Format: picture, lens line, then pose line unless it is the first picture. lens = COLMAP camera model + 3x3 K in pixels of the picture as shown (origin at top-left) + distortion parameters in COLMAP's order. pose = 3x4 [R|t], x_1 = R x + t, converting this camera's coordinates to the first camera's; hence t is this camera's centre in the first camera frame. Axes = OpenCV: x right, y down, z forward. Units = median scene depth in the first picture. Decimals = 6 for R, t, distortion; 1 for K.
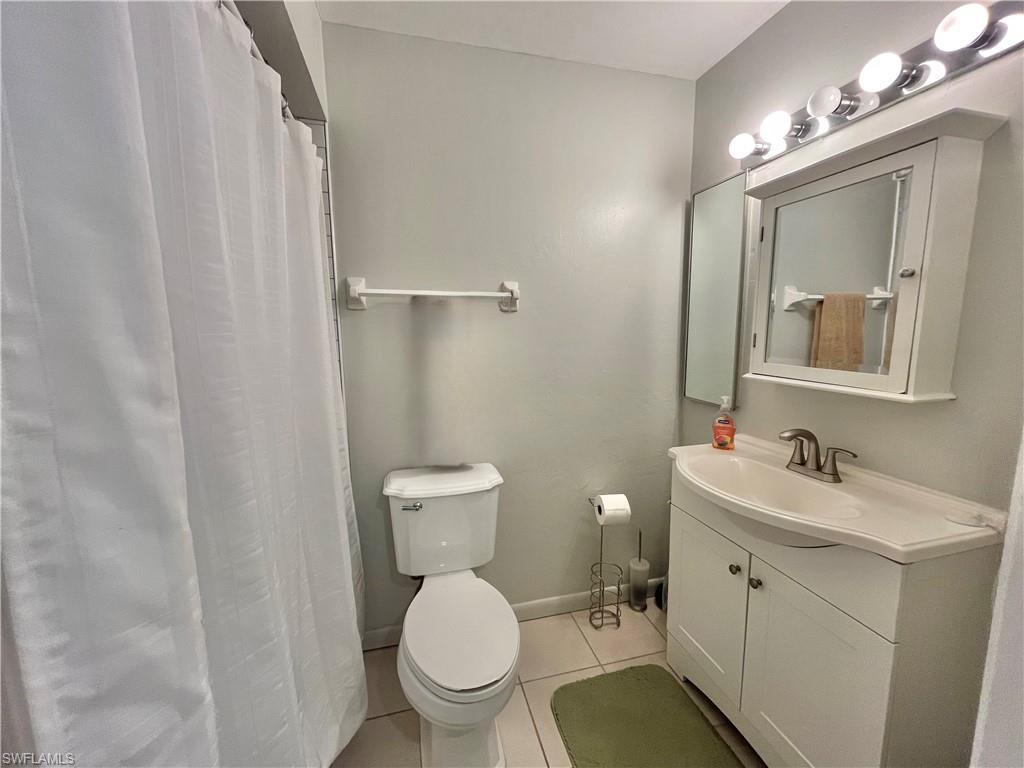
lens RADIAL K [[411.6, 0, 513.3], [0, 411.6, 380.4], [0, 0, 1]] dist [-0.000778, -0.000091]
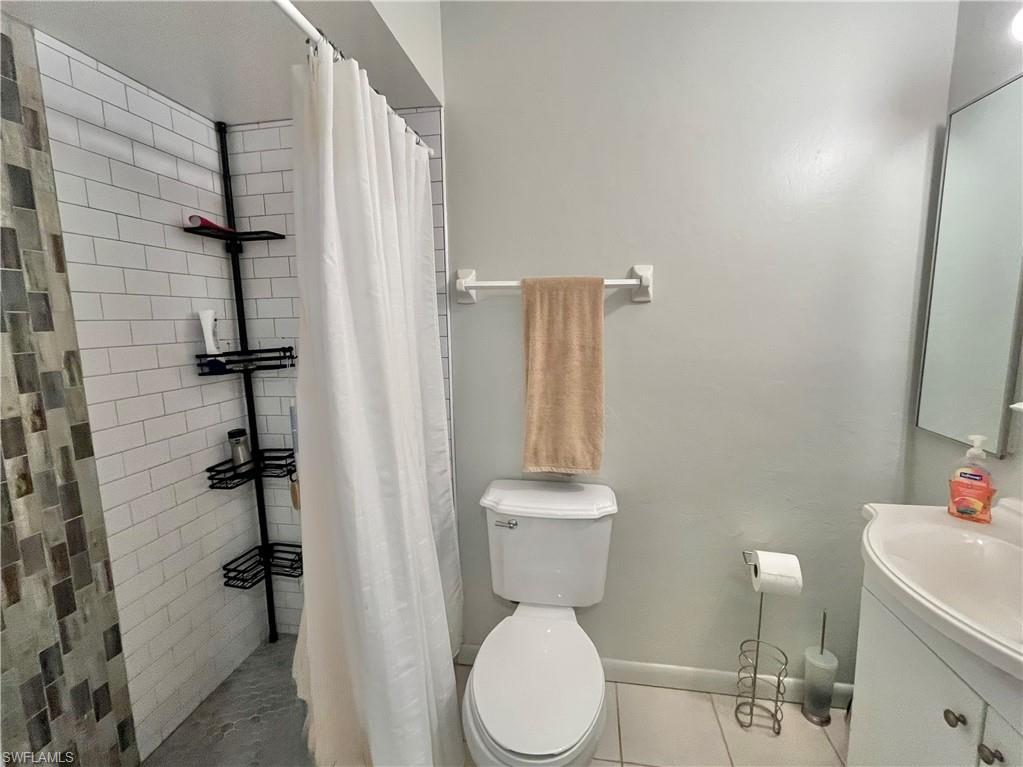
lens RADIAL K [[462.7, 0, 510.7], [0, 462.7, 382.0], [0, 0, 1]] dist [-0.000512, -0.000139]
pose [[0.913322, 0.052617, -0.403825, 0.143339], [-0.046335, 0.998605, 0.025320, -0.025312], [0.404594, -0.004414, 0.914486, 0.076732]]
